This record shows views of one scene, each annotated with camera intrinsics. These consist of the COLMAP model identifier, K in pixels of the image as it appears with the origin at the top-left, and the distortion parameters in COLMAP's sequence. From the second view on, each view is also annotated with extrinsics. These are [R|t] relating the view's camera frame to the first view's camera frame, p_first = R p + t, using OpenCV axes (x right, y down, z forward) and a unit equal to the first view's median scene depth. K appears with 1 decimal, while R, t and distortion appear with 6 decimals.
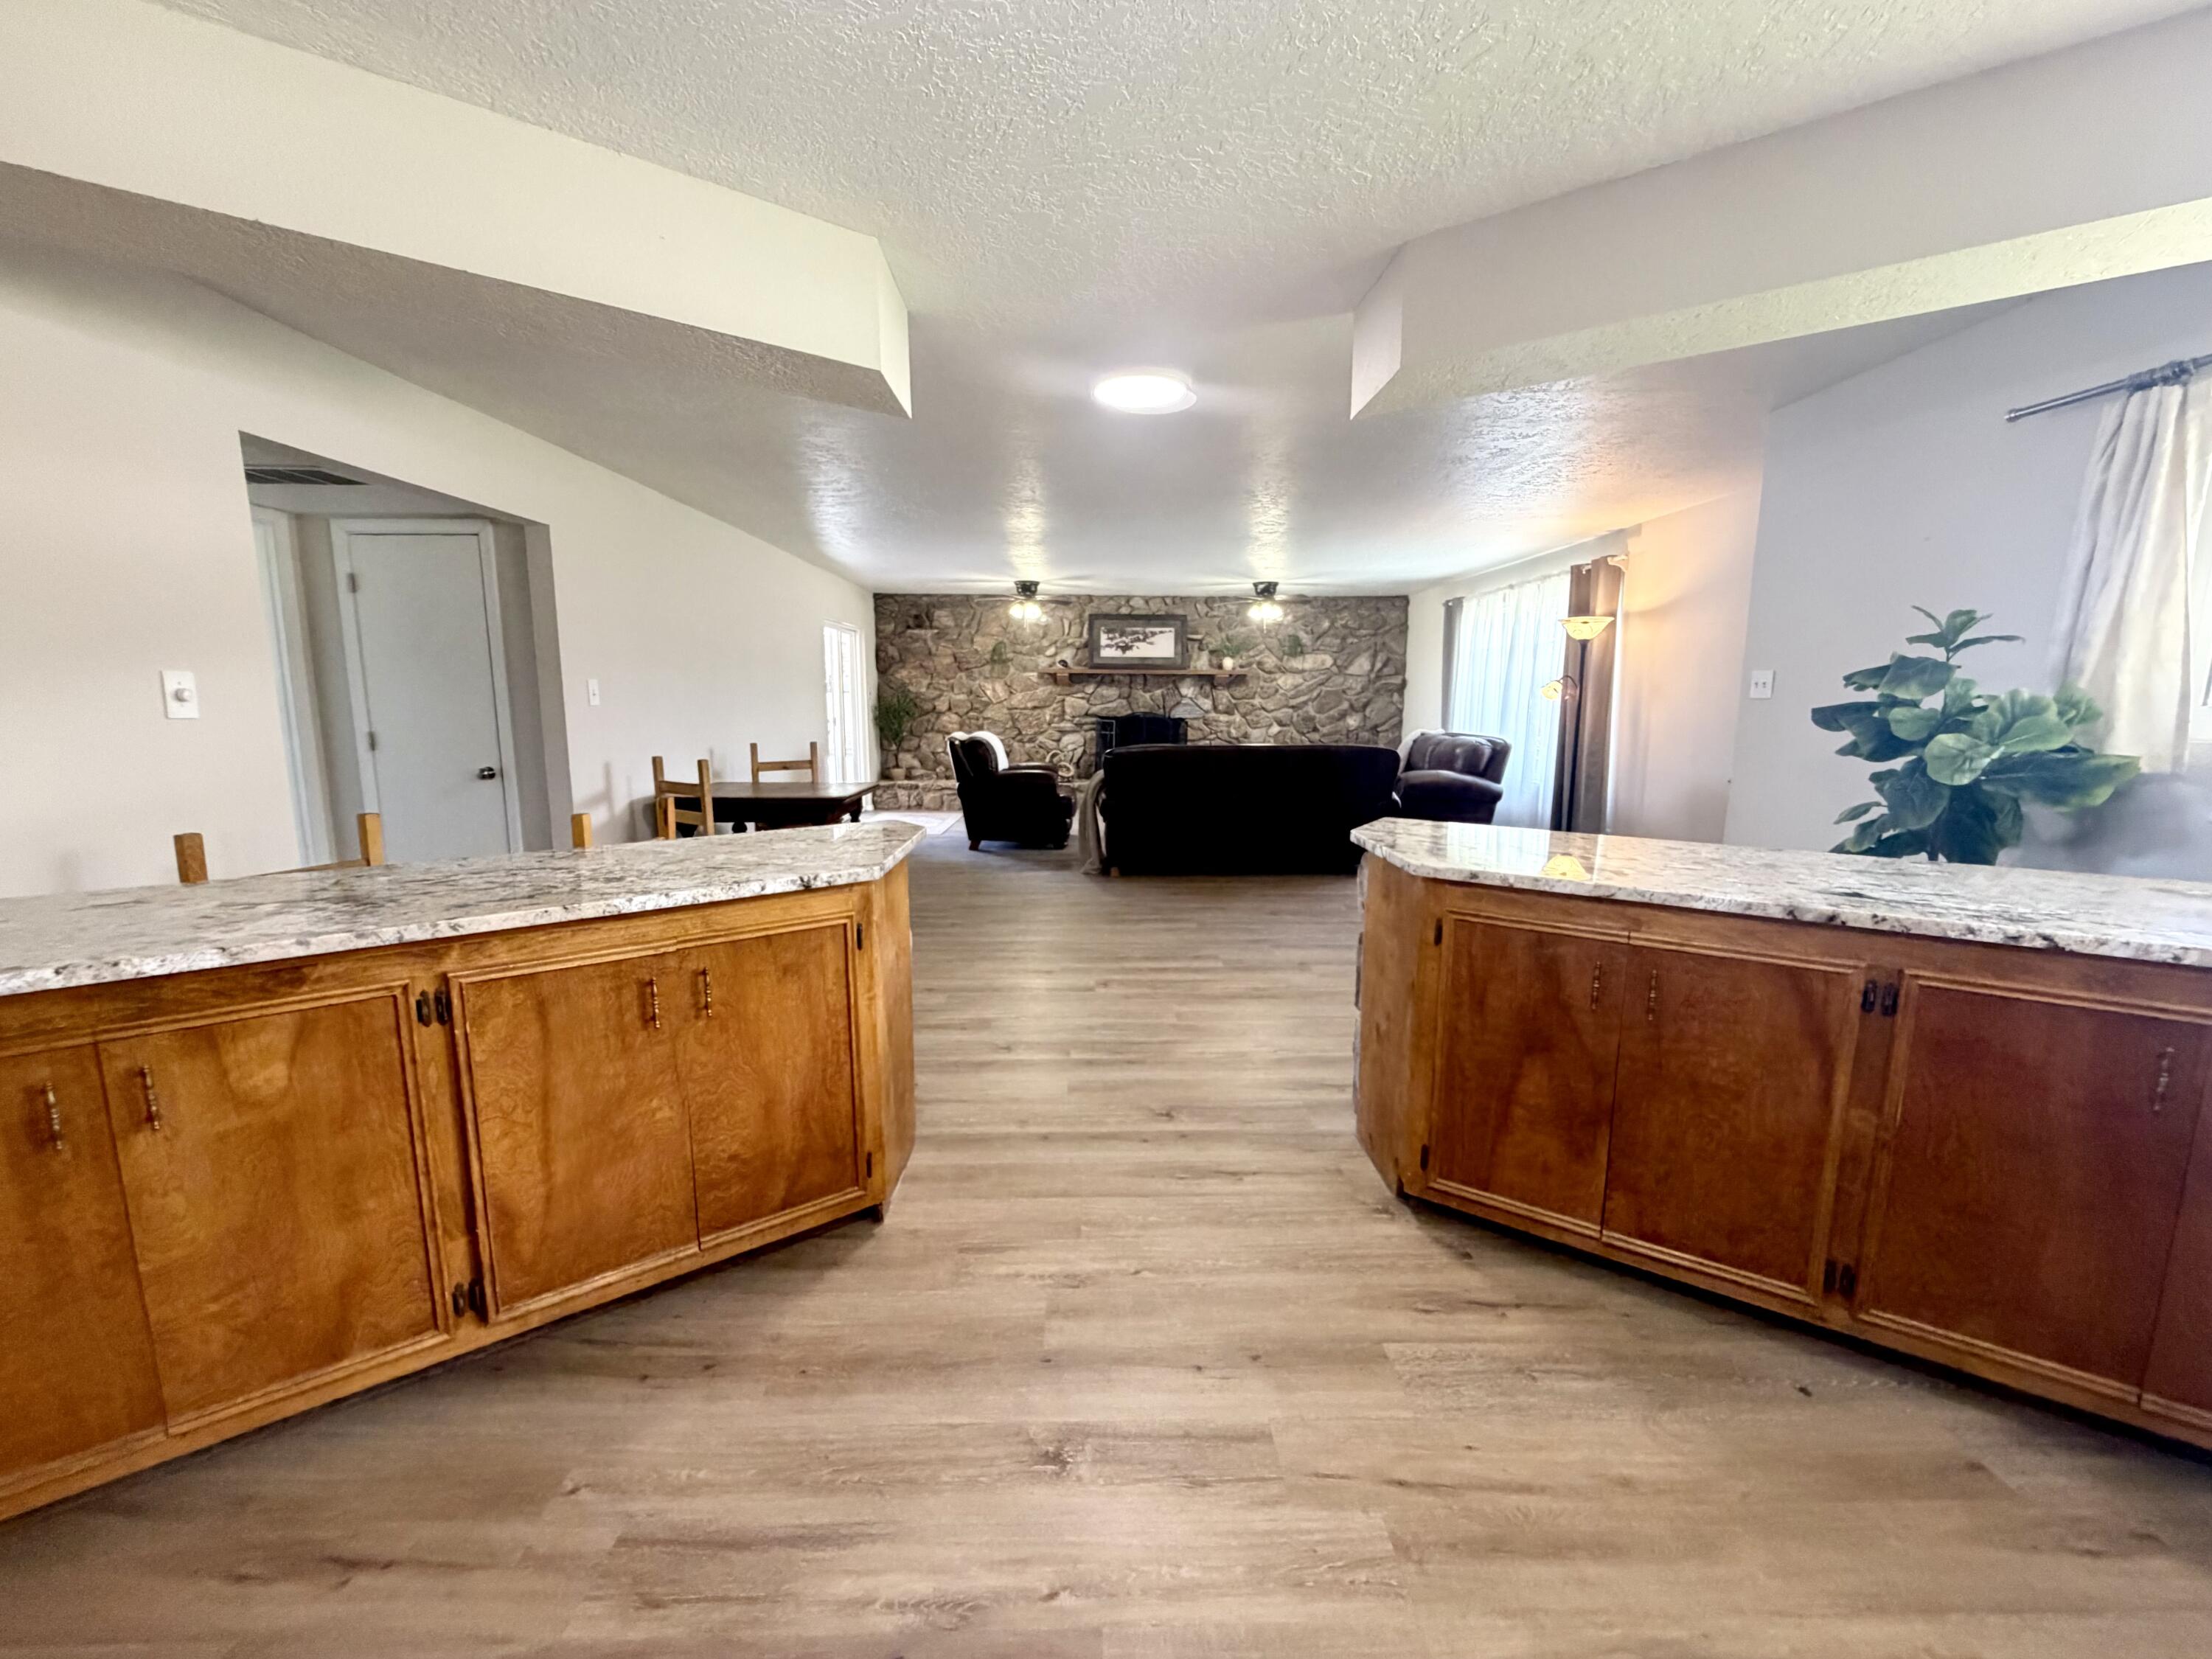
lens RADIAL K [[886.7, 0, 1093.8], [0, 886.7, 835.2], [0, 0, 1]] dist [-0.001224, 0.000260]
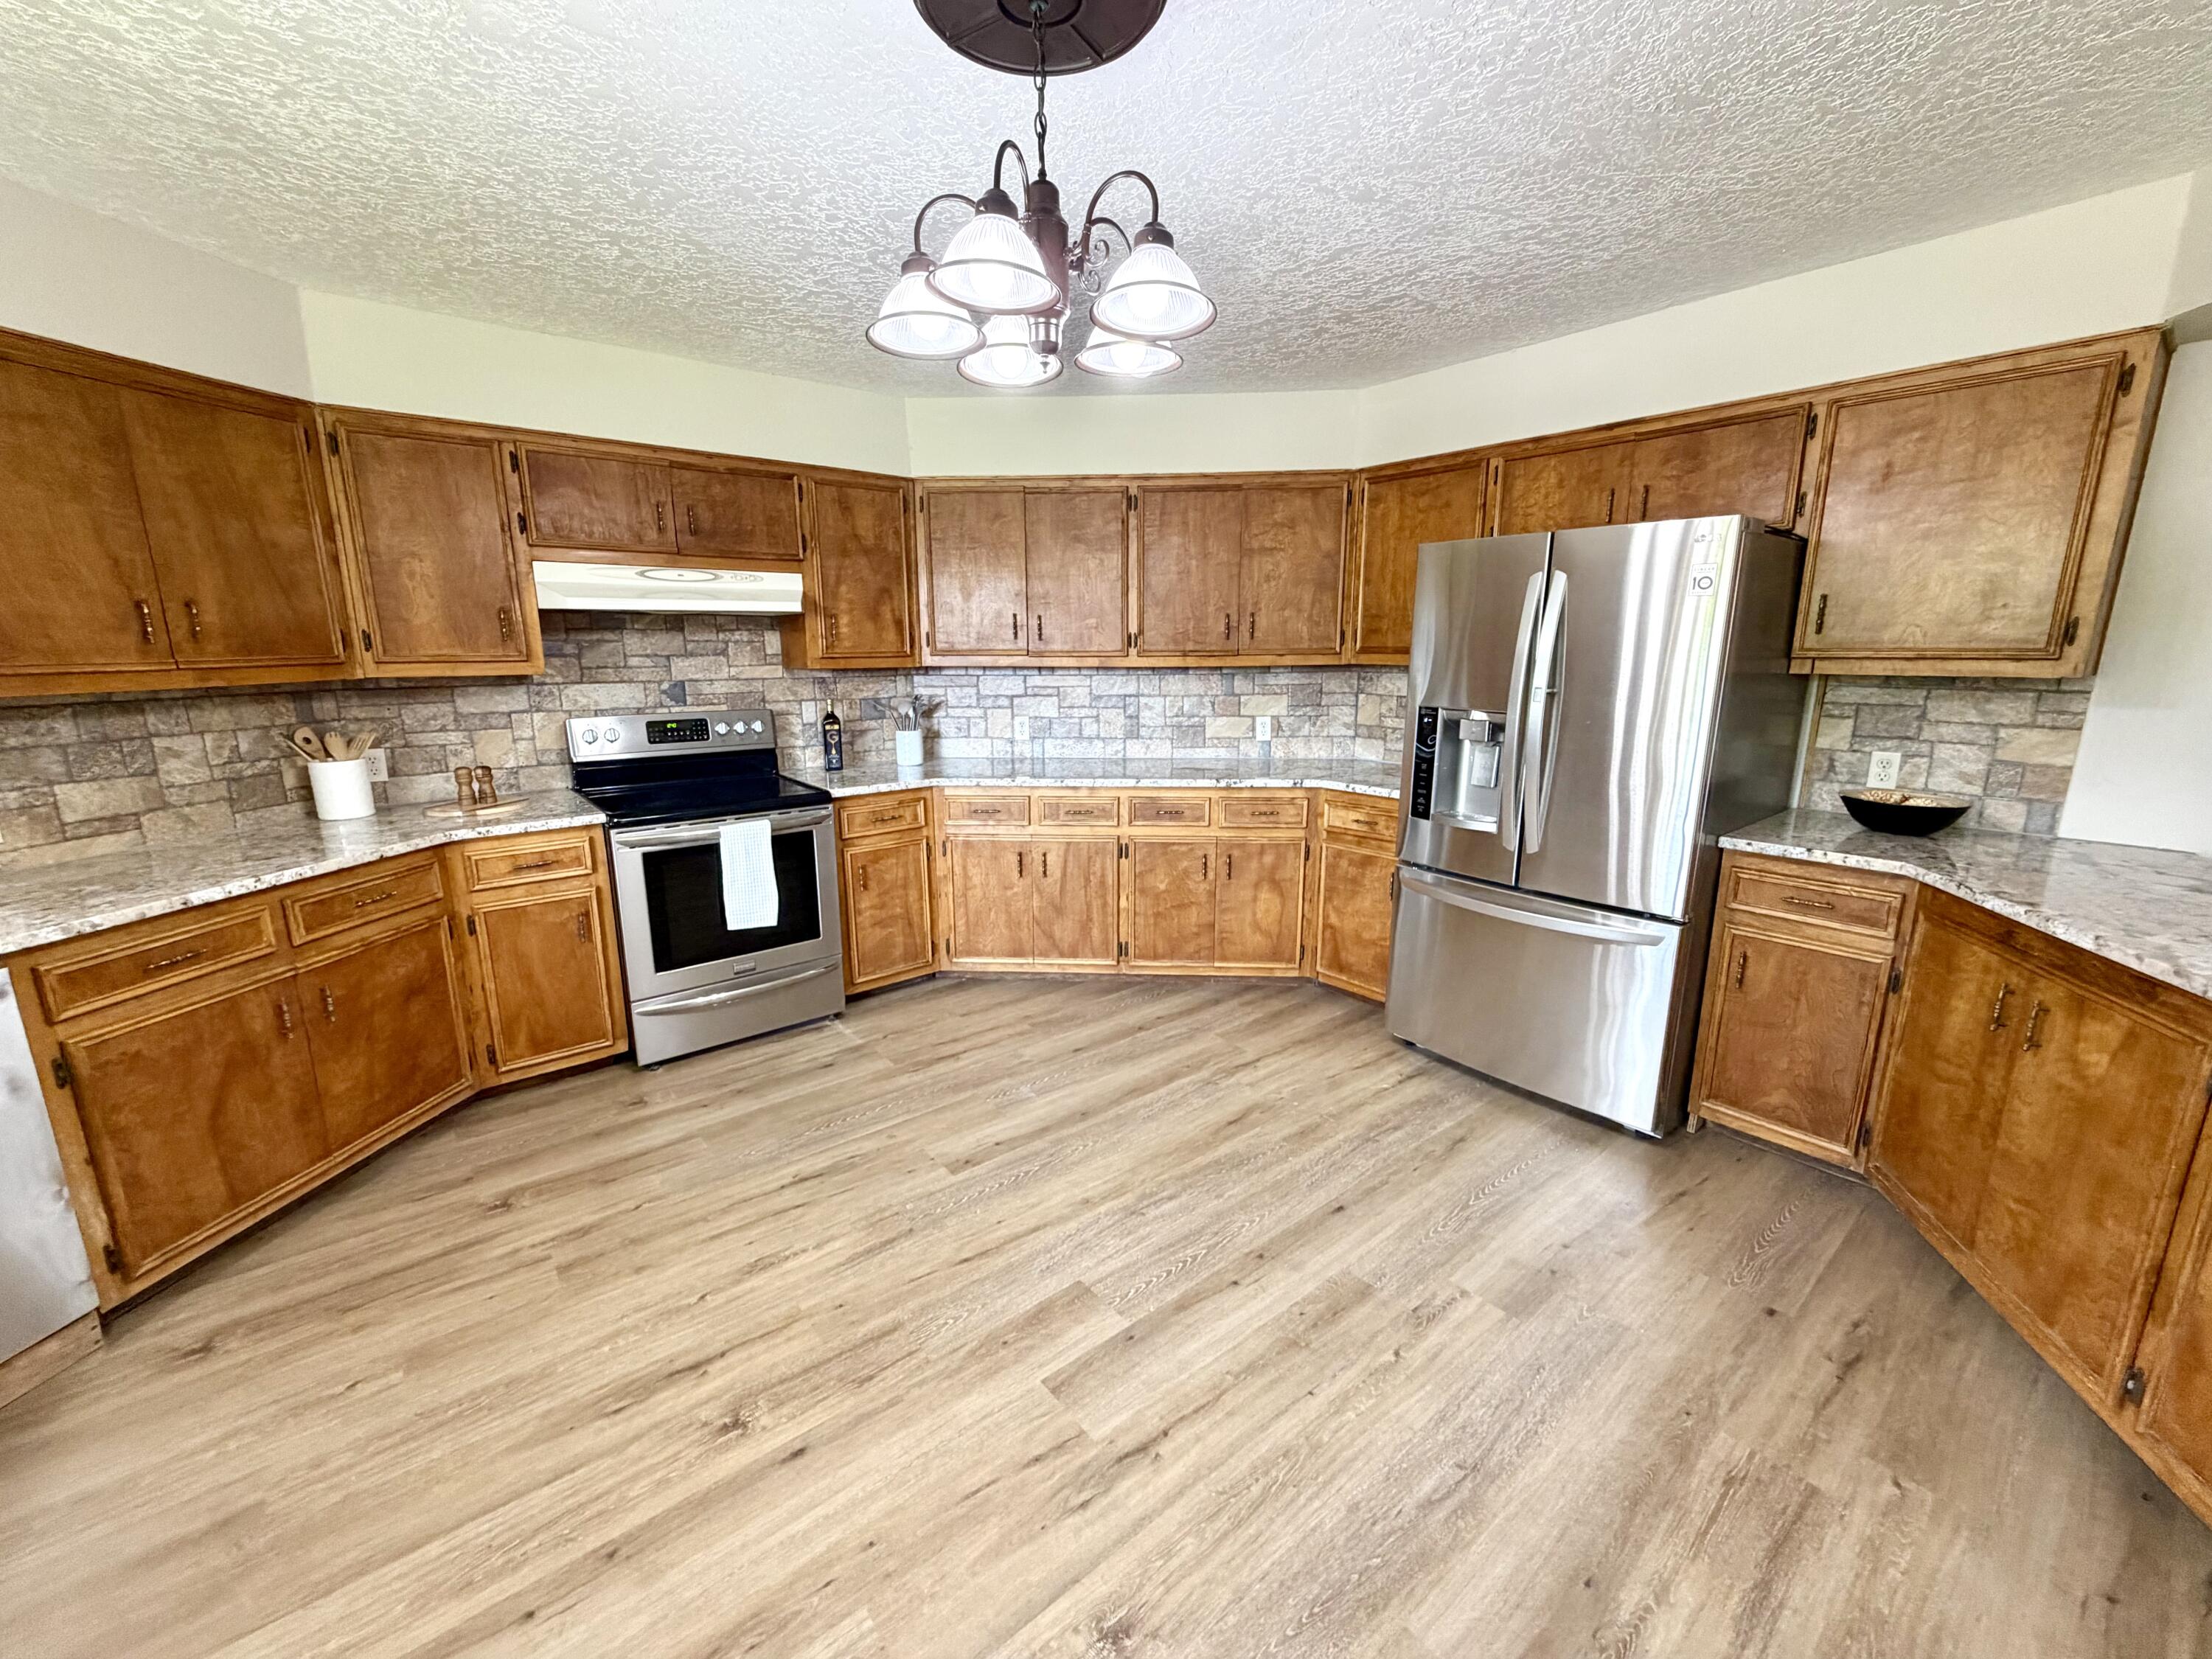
lens RADIAL K [[886.7, 0, 1093.8], [0, 886.7, 835.2], [0, 0, 1]] dist [-0.001224, 0.000260]
pose [[-0.787934, 0.130450, -0.601783, 0.741135], [-0.092690, 0.941039, 0.325354, -0.255092], [0.608744, 0.312137, -0.729385, 0.987270]]
